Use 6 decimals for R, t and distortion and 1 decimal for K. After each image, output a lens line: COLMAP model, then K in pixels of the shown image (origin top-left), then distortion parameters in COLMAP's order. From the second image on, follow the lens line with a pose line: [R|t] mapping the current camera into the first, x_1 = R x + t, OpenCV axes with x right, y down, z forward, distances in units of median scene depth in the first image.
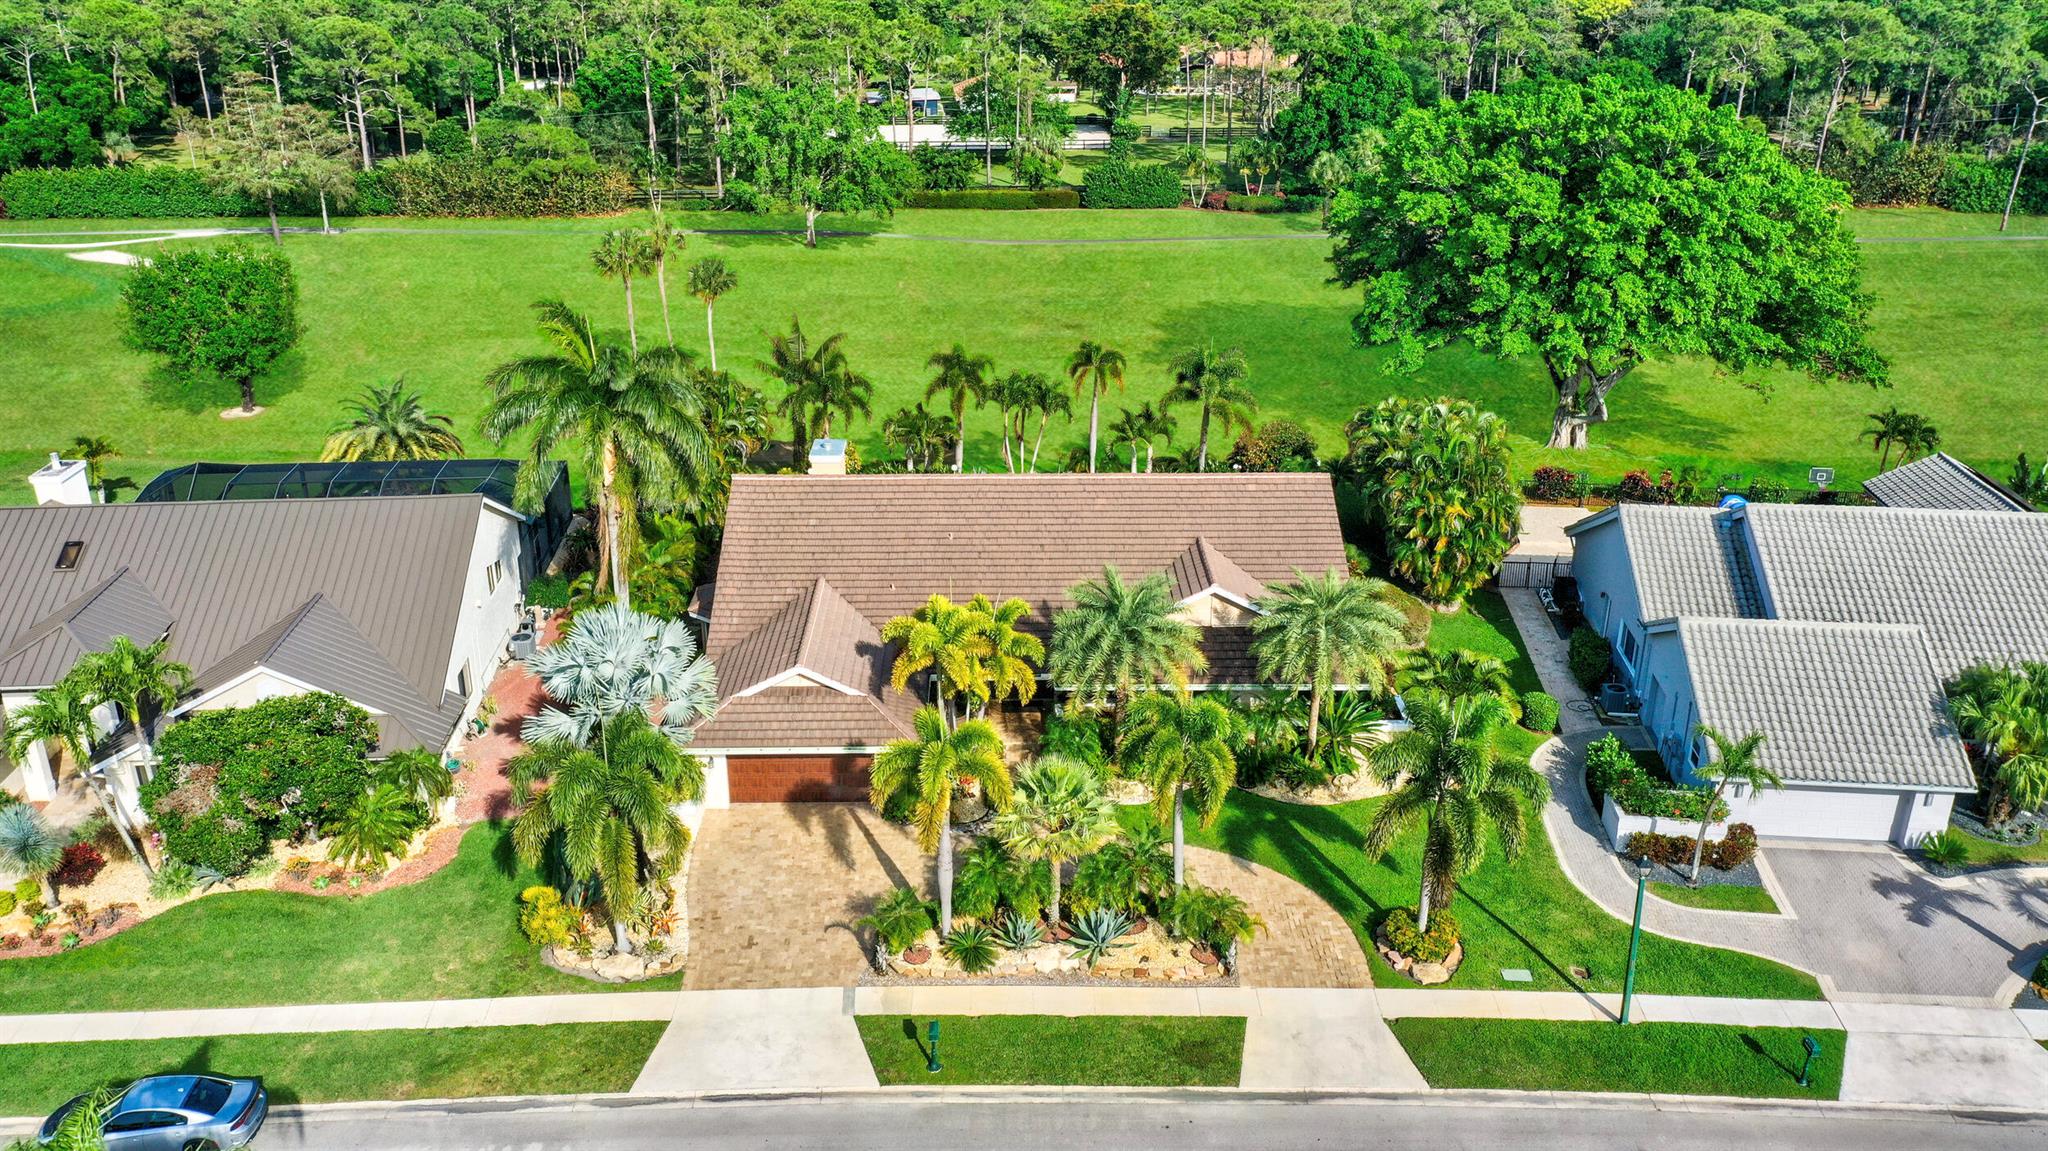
lens RADIAL K [[1613.7, 0, 1018.4], [0, 1613.7, 573.0], [0, 0, 1]] dist [0.001008, -0.006209]
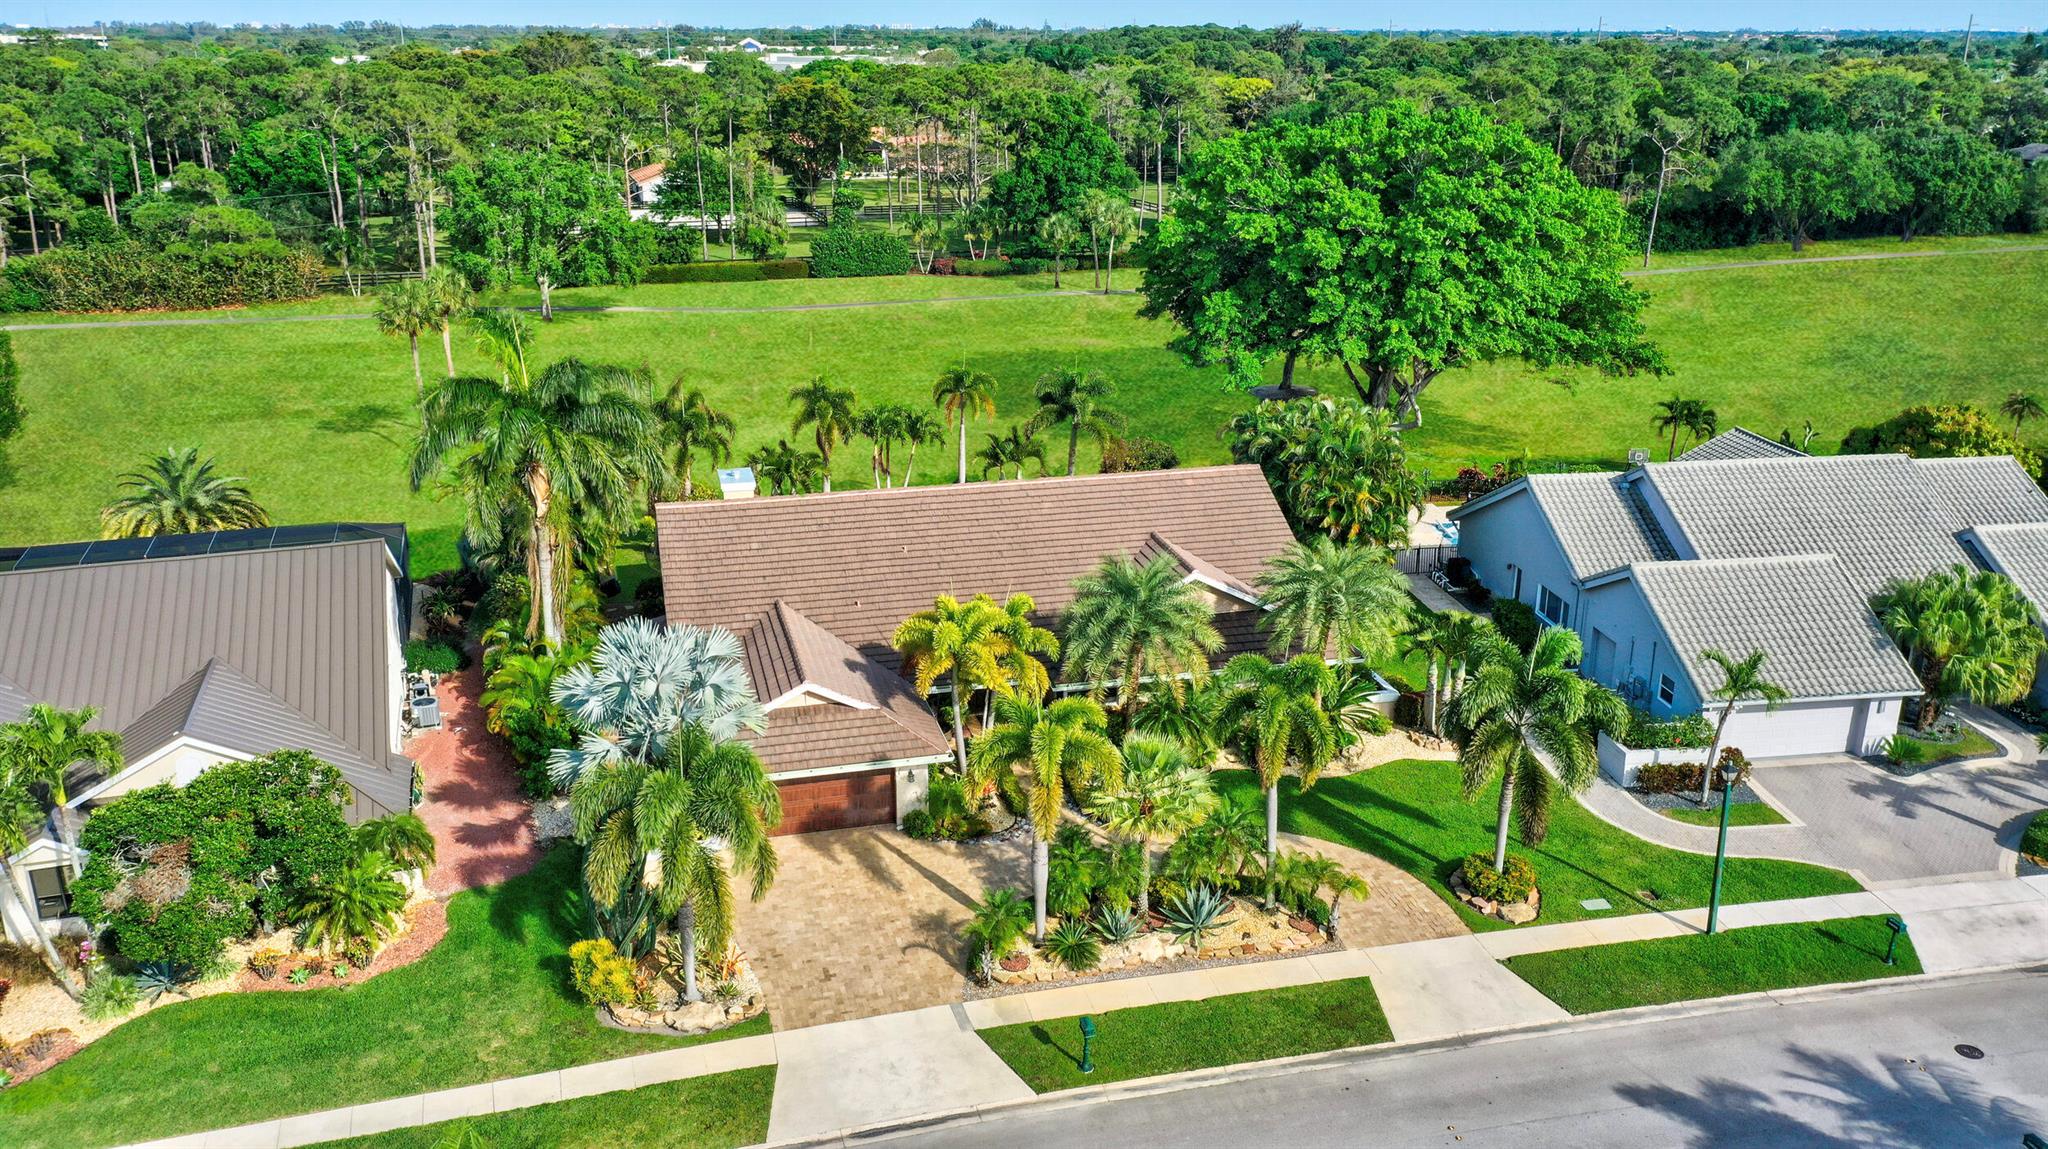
lens RADIAL K [[1613.7, 0, 1018.4], [0, 1613.7, 572.0], [0, 0, 1]] dist [0.001008, -0.006209]
pose [[0.971877, -0.075170, 0.223168, -0.222356], [0.089259, 0.994559, -0.053717, 0.055713], [-0.217916, 0.072126, 0.973299, 0.068083]]
